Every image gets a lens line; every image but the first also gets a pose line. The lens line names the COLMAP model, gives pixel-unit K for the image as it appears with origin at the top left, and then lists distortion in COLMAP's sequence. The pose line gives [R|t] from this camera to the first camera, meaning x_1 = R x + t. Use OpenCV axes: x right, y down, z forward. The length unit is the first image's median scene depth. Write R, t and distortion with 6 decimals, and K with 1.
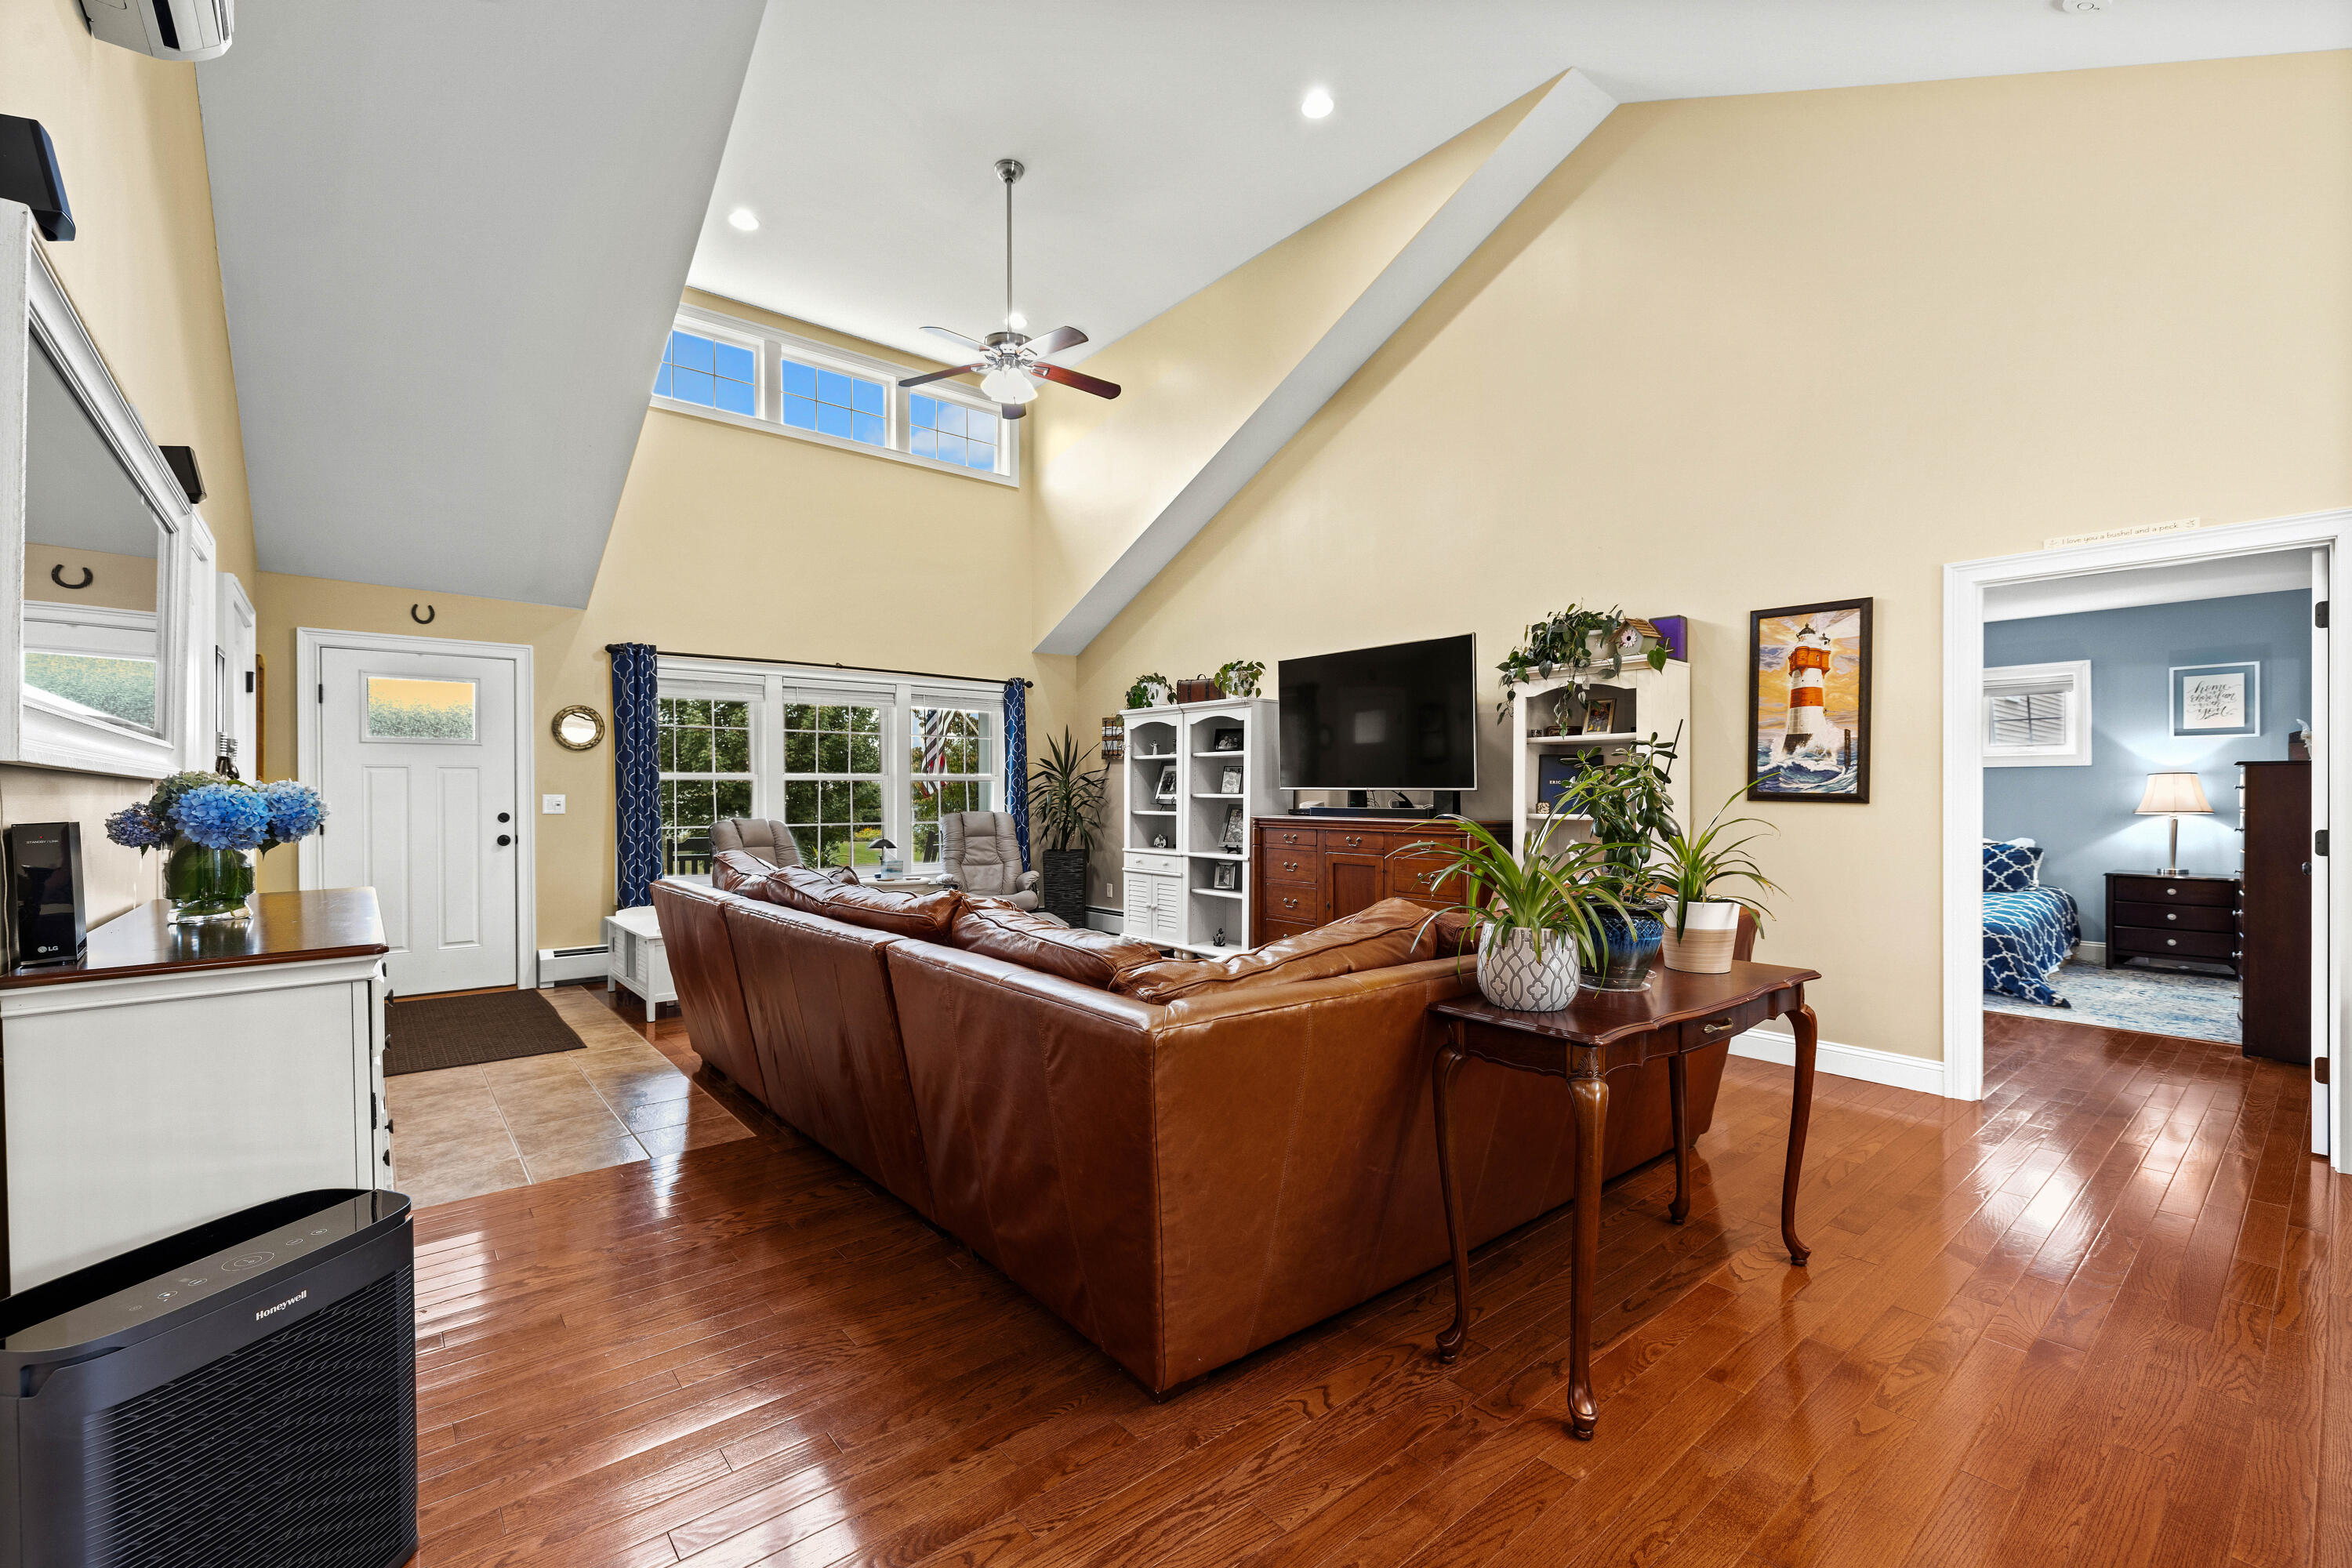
lens RADIAL K [[984.9, 0, 1164.7], [0, 984.9, 793.9], [0, 0, 1]] dist [-0.000967, 0.000579]
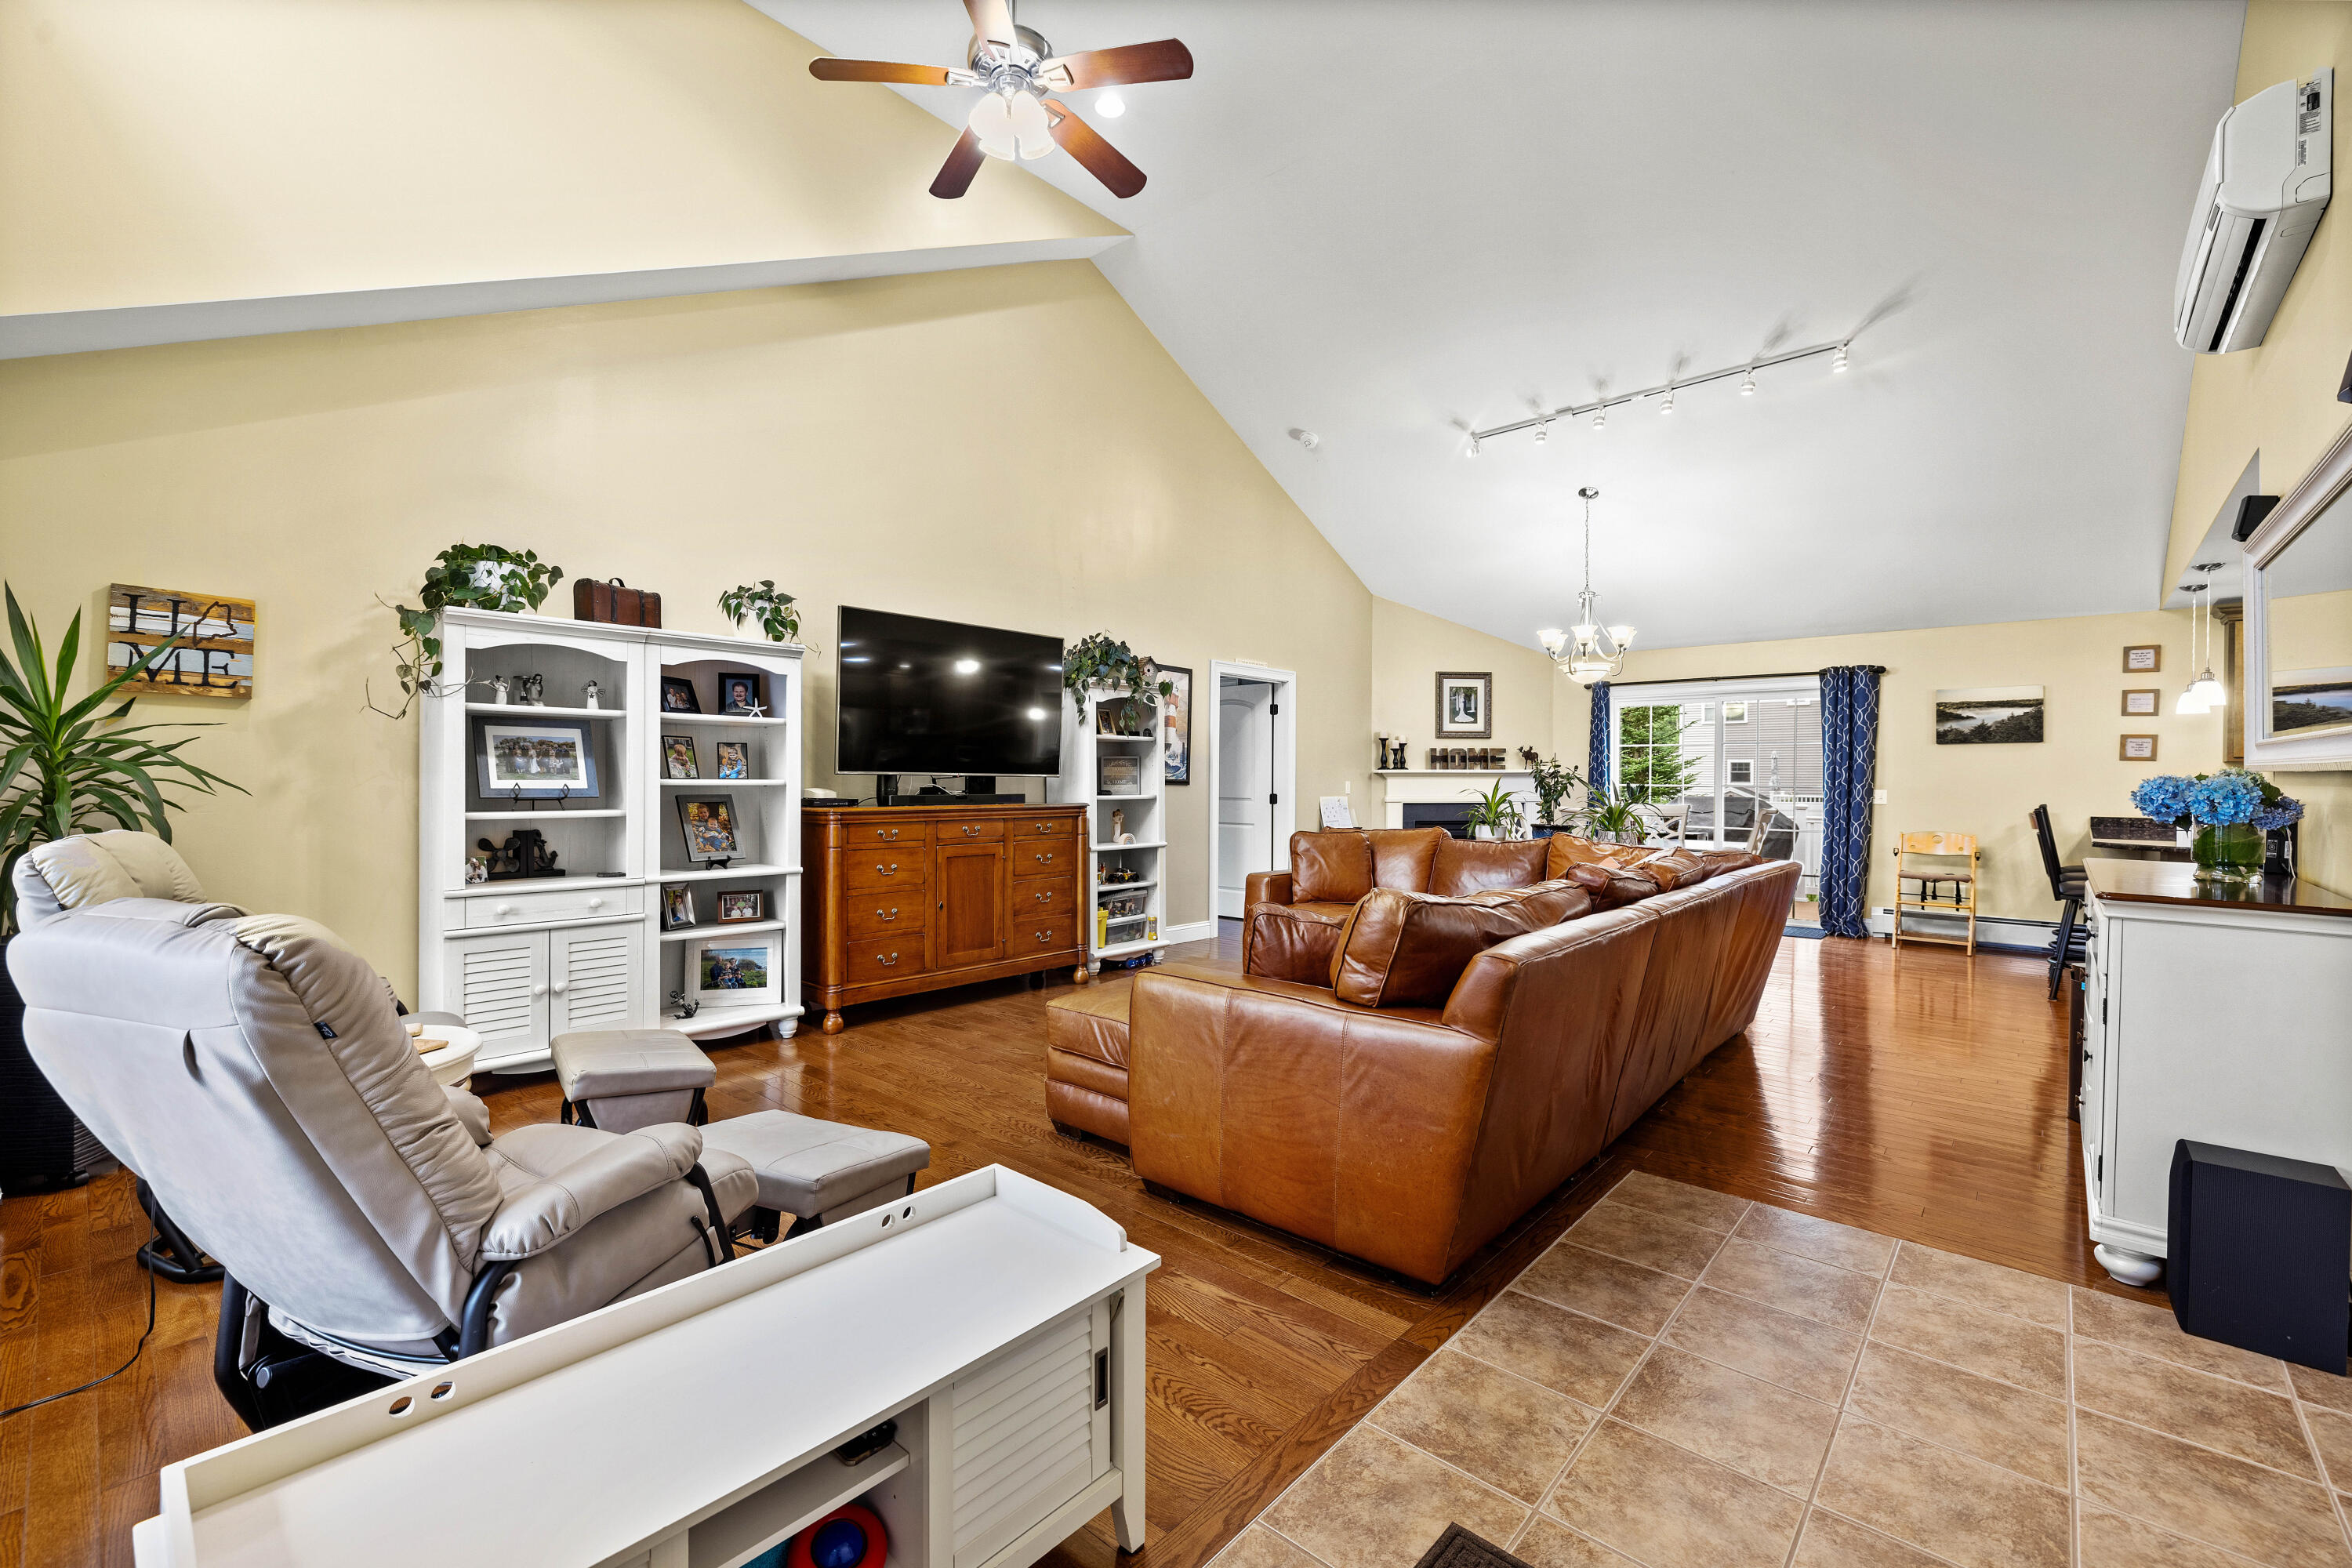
lens RADIAL K [[984.9, 0, 1164.3], [0, 984.9, 786.1], [0, 0, 1]] dist [-0.000967, 0.000579]
pose [[-0.148388, -0.008015, 0.988897, -0.656240], [-0.002258, 0.999967, 0.007766, -0.001322], [-0.988927, -0.001080, -0.148401, 0.830323]]
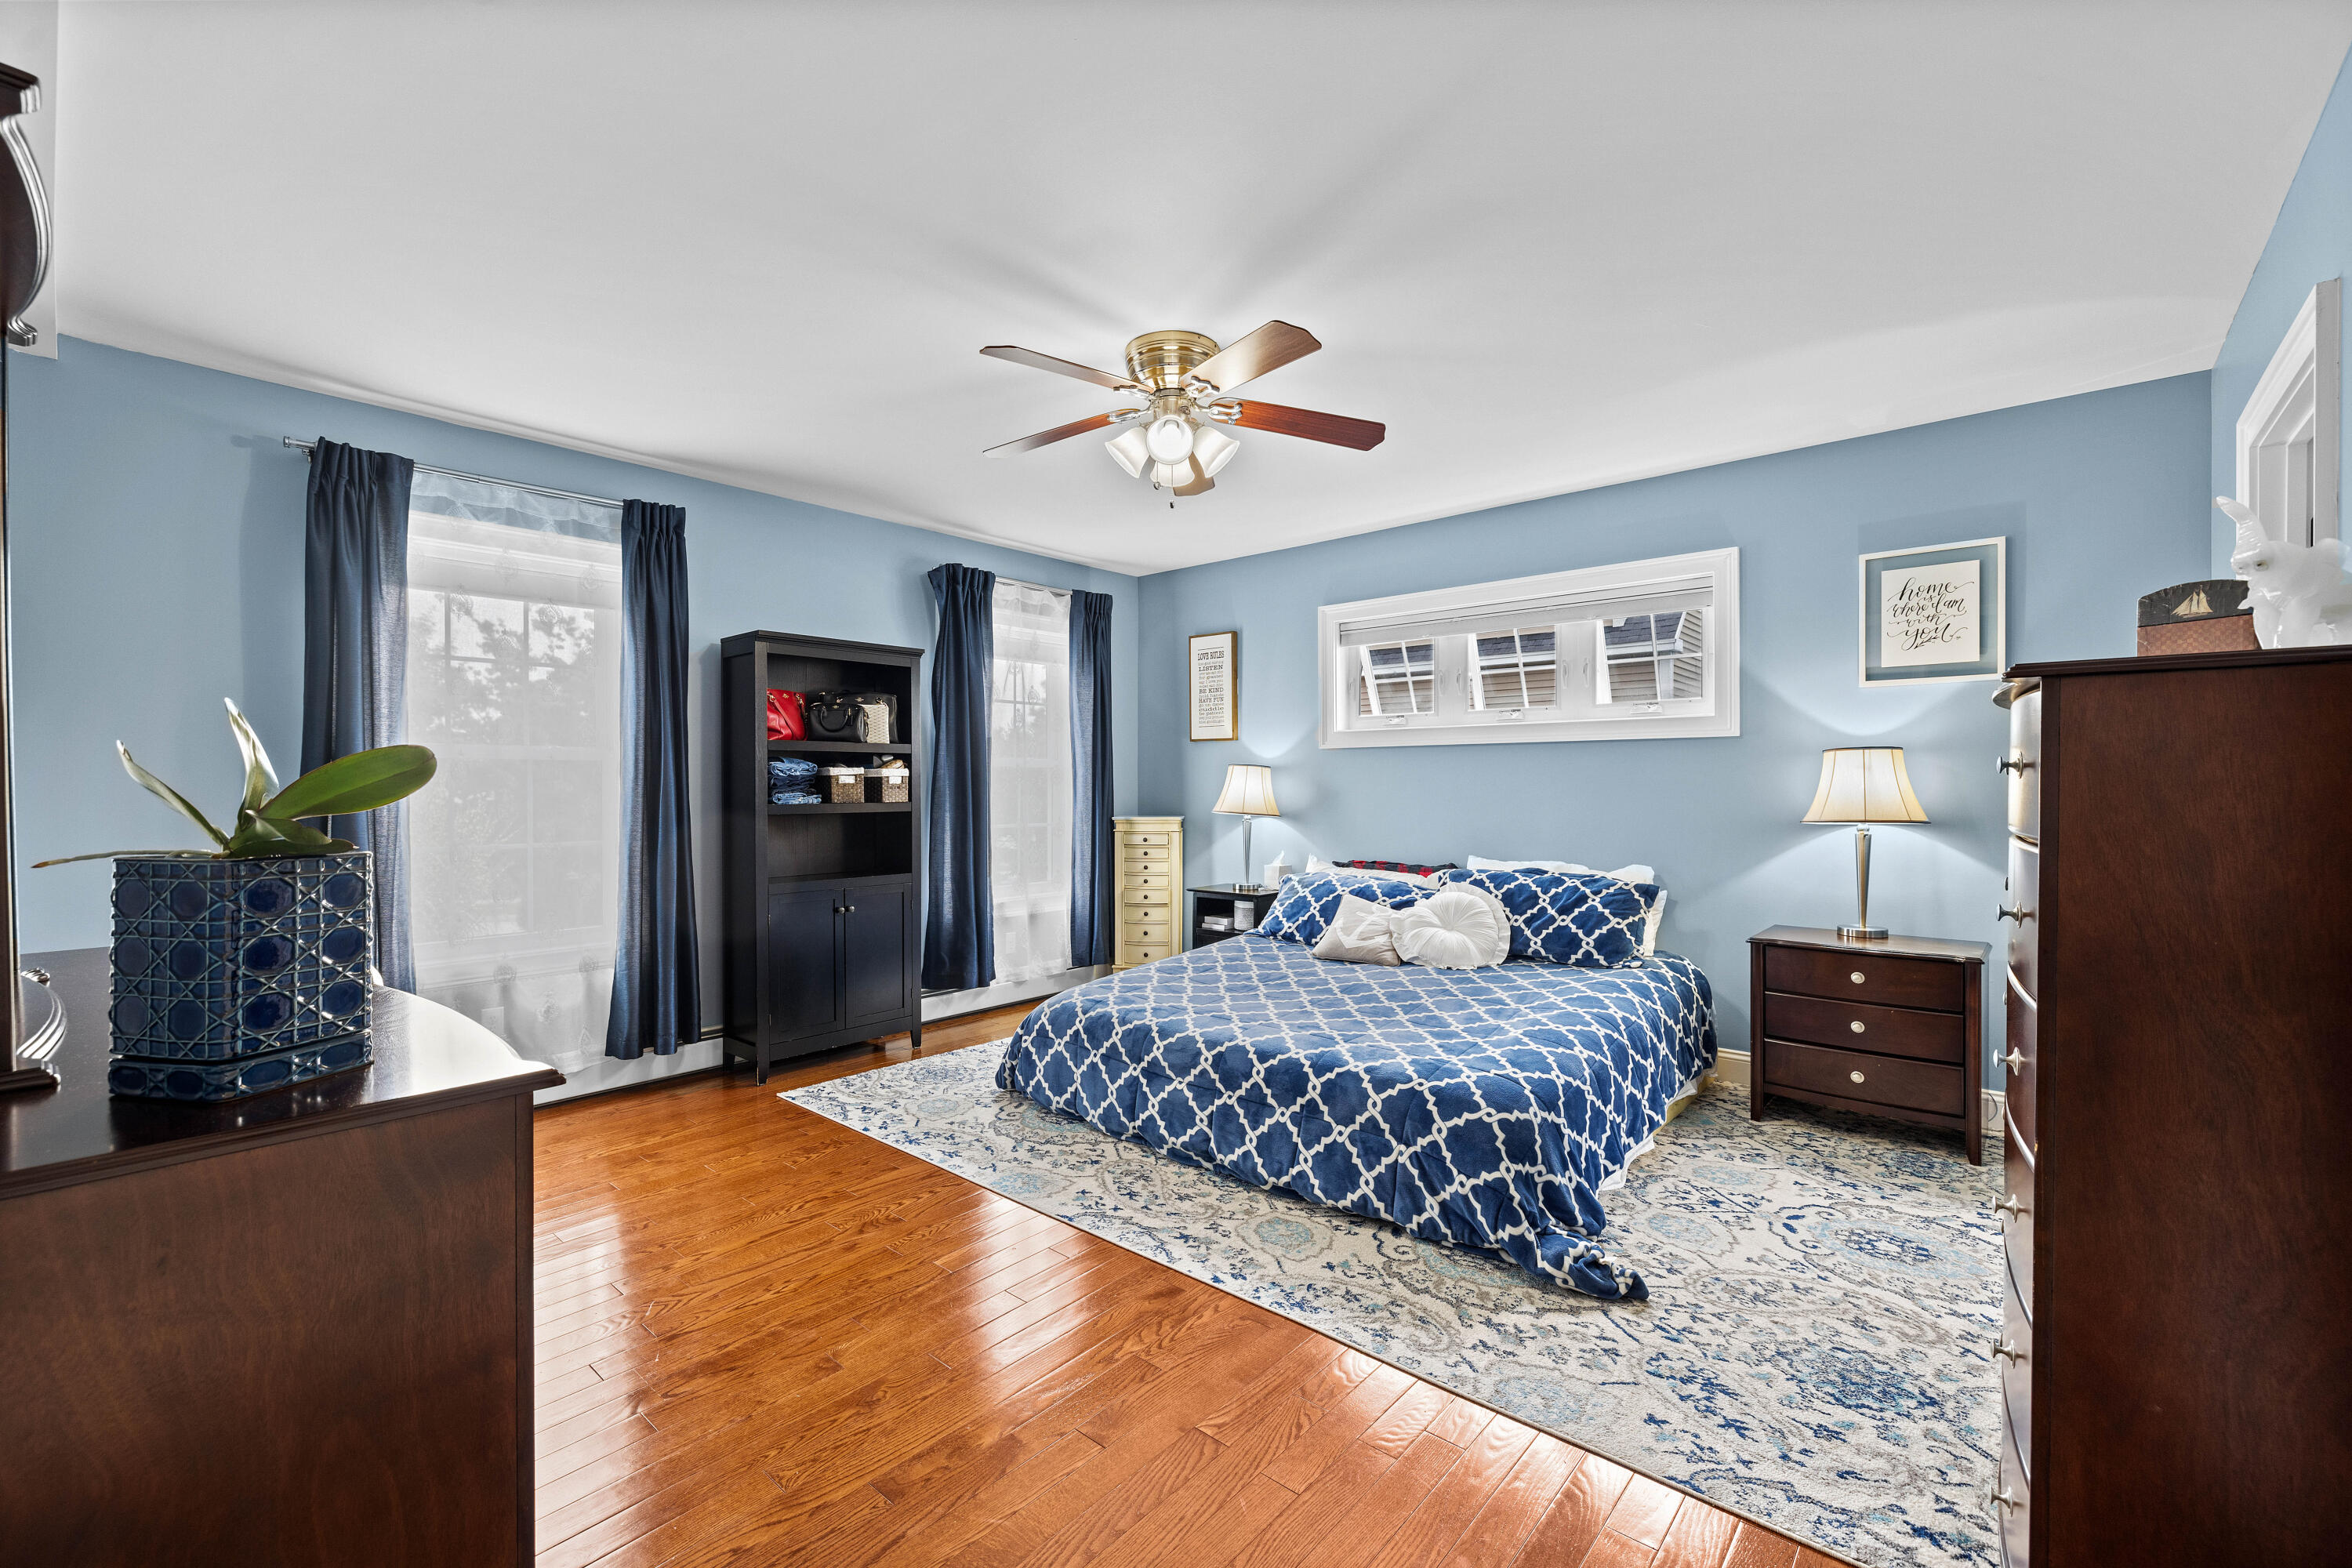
lens RADIAL K [[984.9, 0, 1154.5], [0, 984.9, 796.4], [0, 0, 1]] dist [-0.000967, 0.000579]
pose [[0.987463, -0.000811, 0.157847, 0.579379], [-0.000421, 0.999970, 0.007771, 0.000853], [-0.157849, -0.007740, 0.987433, 0.551197]]
